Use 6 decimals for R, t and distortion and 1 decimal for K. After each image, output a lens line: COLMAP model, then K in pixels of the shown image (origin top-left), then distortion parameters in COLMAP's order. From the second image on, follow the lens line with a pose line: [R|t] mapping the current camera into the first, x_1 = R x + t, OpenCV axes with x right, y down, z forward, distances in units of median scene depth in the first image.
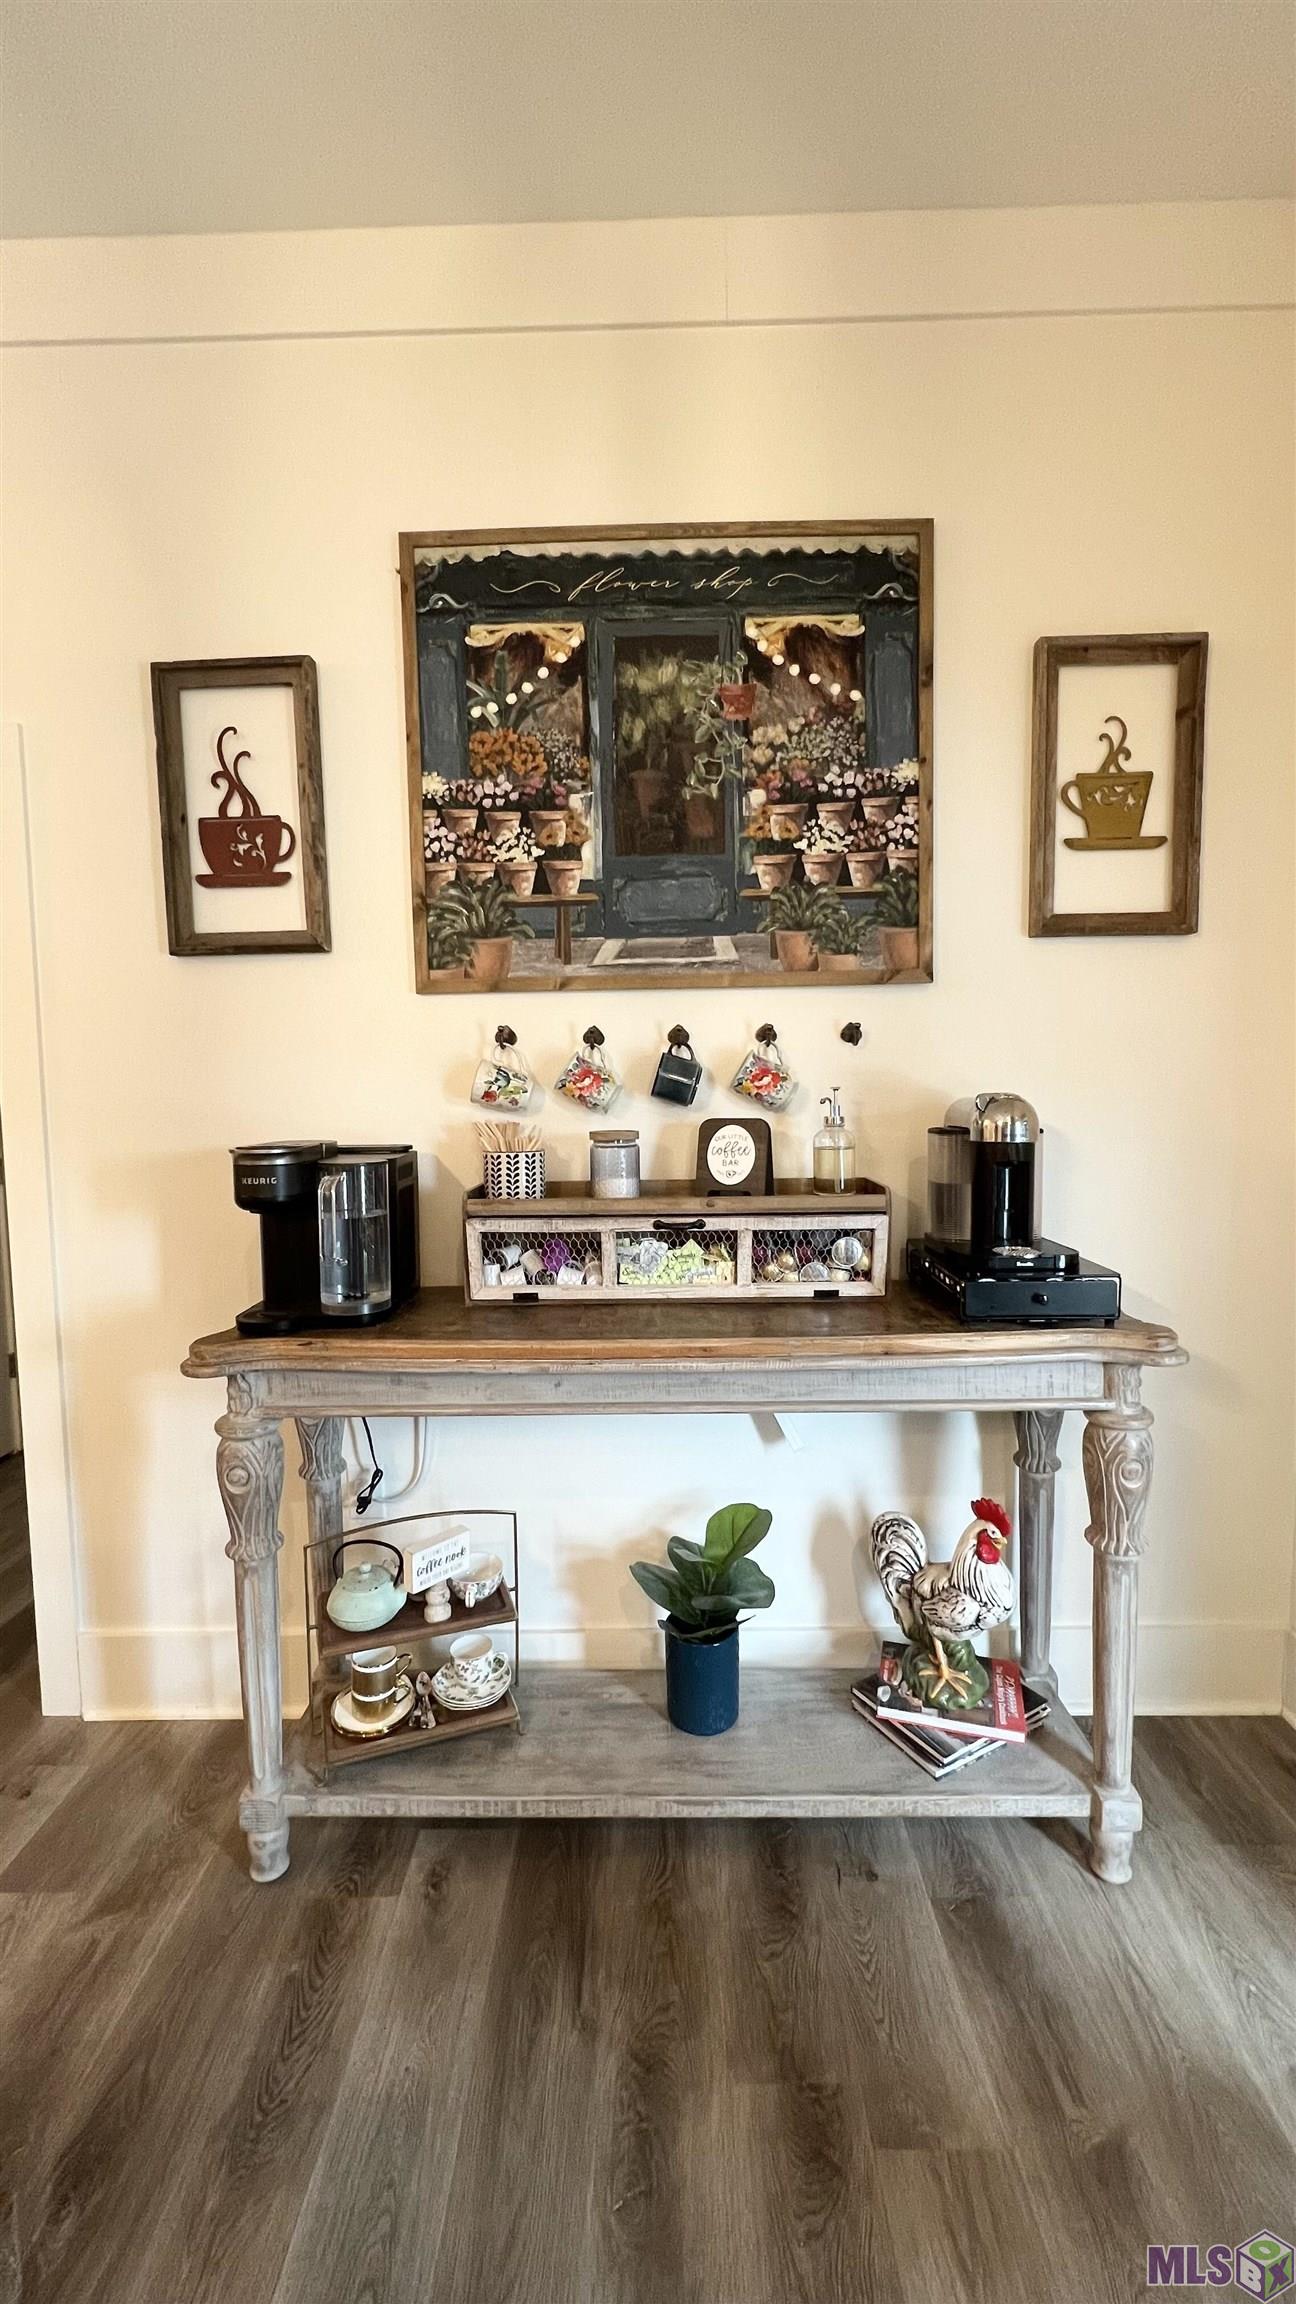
lens RADIAL K [[921.0, 0, 645.5], [0, 921.0, 1155.4], [0, 0, 1]] dist [-0.000577, -0.000629]
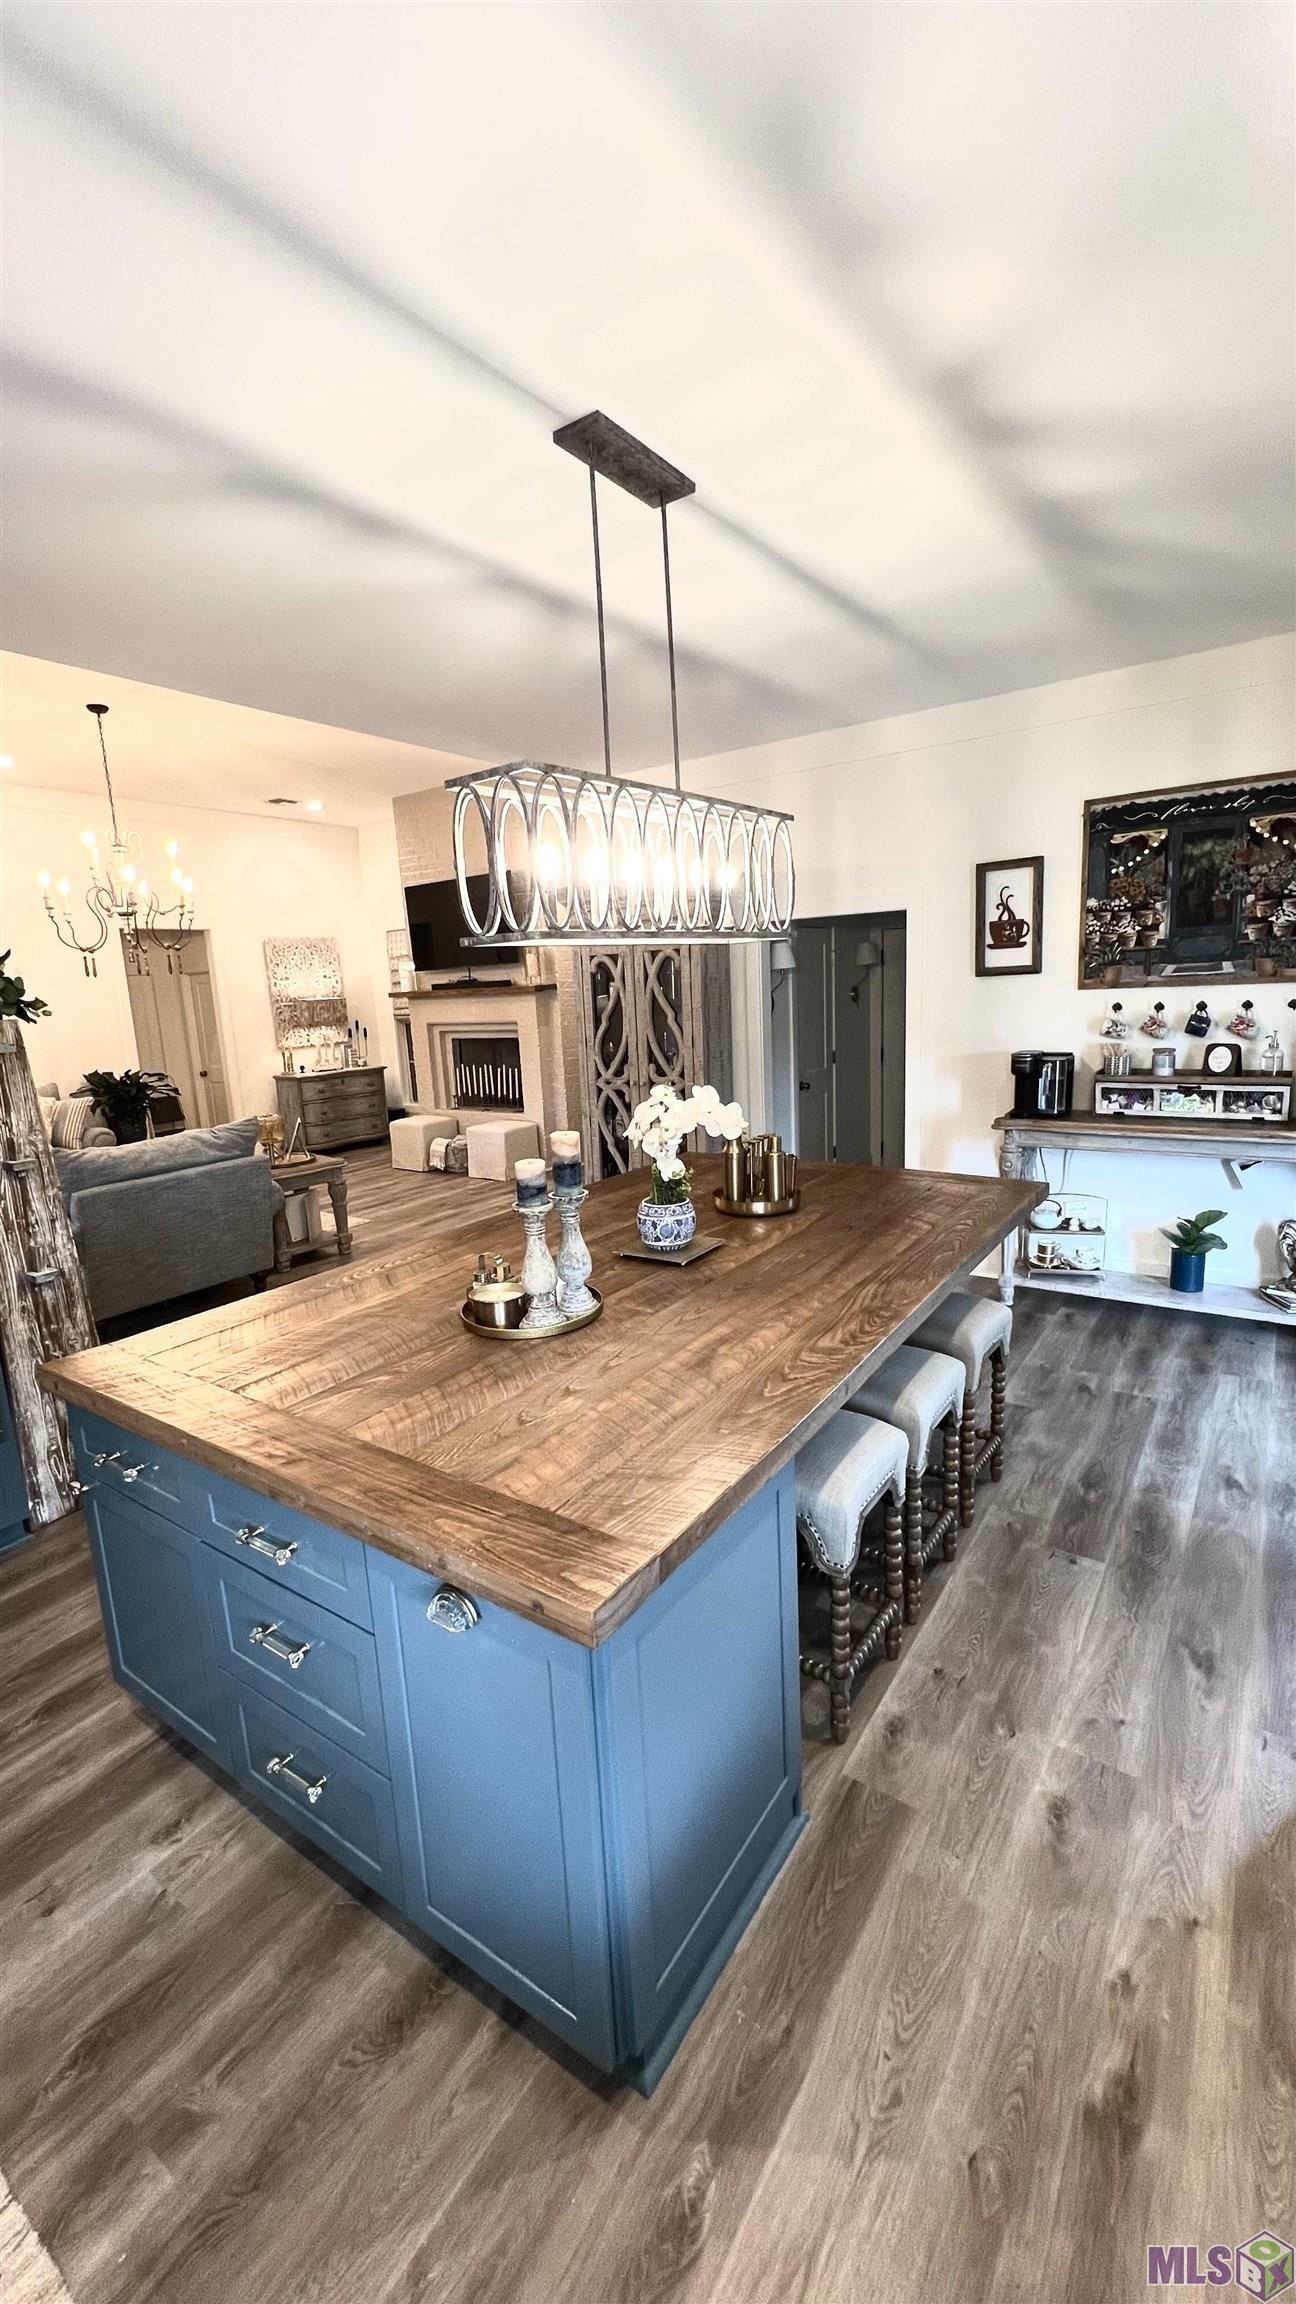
lens RADIAL K [[921.0, 0, 645.5], [0, 921.0, 1155.4], [0, 0, 1]] dist [-0.000577, -0.000629]
pose [[0.823132, 0.080072, -0.562177, 0.219687], [-0.007509, 0.991457, 0.130221, -0.050684], [0.567801, -0.102968, 0.816701, -1.729573]]
